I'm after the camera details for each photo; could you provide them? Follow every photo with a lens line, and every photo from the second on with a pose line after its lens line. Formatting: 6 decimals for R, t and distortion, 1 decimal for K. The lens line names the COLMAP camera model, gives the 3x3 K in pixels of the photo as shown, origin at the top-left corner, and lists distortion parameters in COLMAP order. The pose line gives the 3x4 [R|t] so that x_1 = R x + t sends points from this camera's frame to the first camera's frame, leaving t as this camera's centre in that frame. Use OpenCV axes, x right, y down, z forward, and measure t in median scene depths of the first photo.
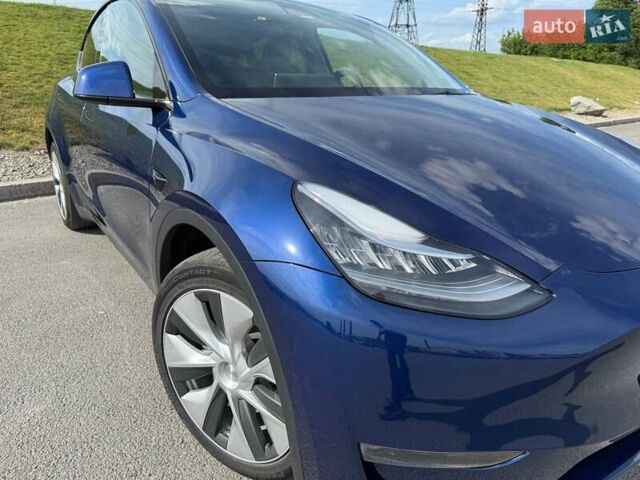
lens RADIAL K [[456.5, 0, 320.0], [0, 456.5, 240.0], [0, 0, 1]] dist [0.028212, -0.040276]
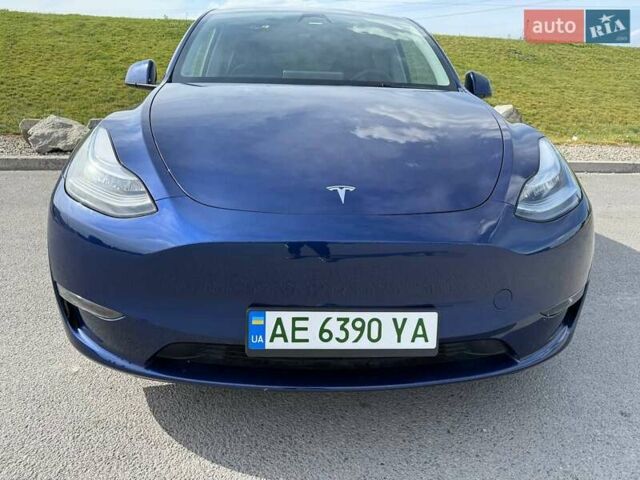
lens RADIAL K [[456.5, 0, 320.0], [0, 456.5, 240.0], [0, 0, 1]] dist [0.028212, -0.040276]
pose [[0.849969, 0.175425, -0.496768, 0.594008], [-0.187931, 0.981859, 0.025178, 0.029115], [0.492173, 0.071958, 0.867518, 0.013687]]
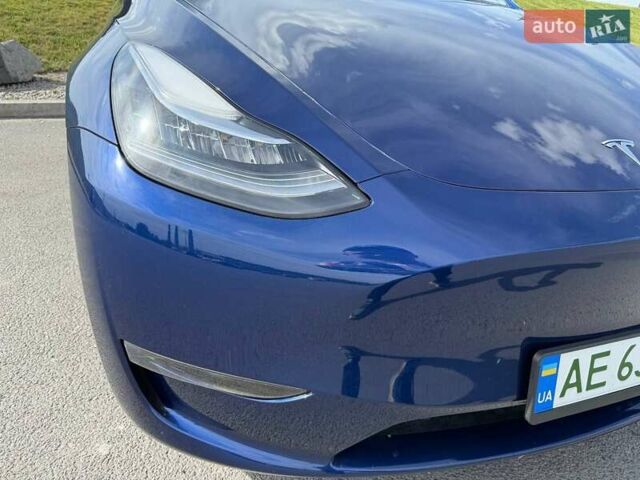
lens RADIAL K [[454.1, 0, 319.8], [0, 454.1, 249.7], [0, 0, 1]] dist [-0.002702, -0.002664]
pose [[0.965182, 0.148187, -0.215558, 0.217295], [-0.123519, 0.984590, 0.123794, 0.042383], [0.230581, -0.092858, 0.968612, 0.094169]]
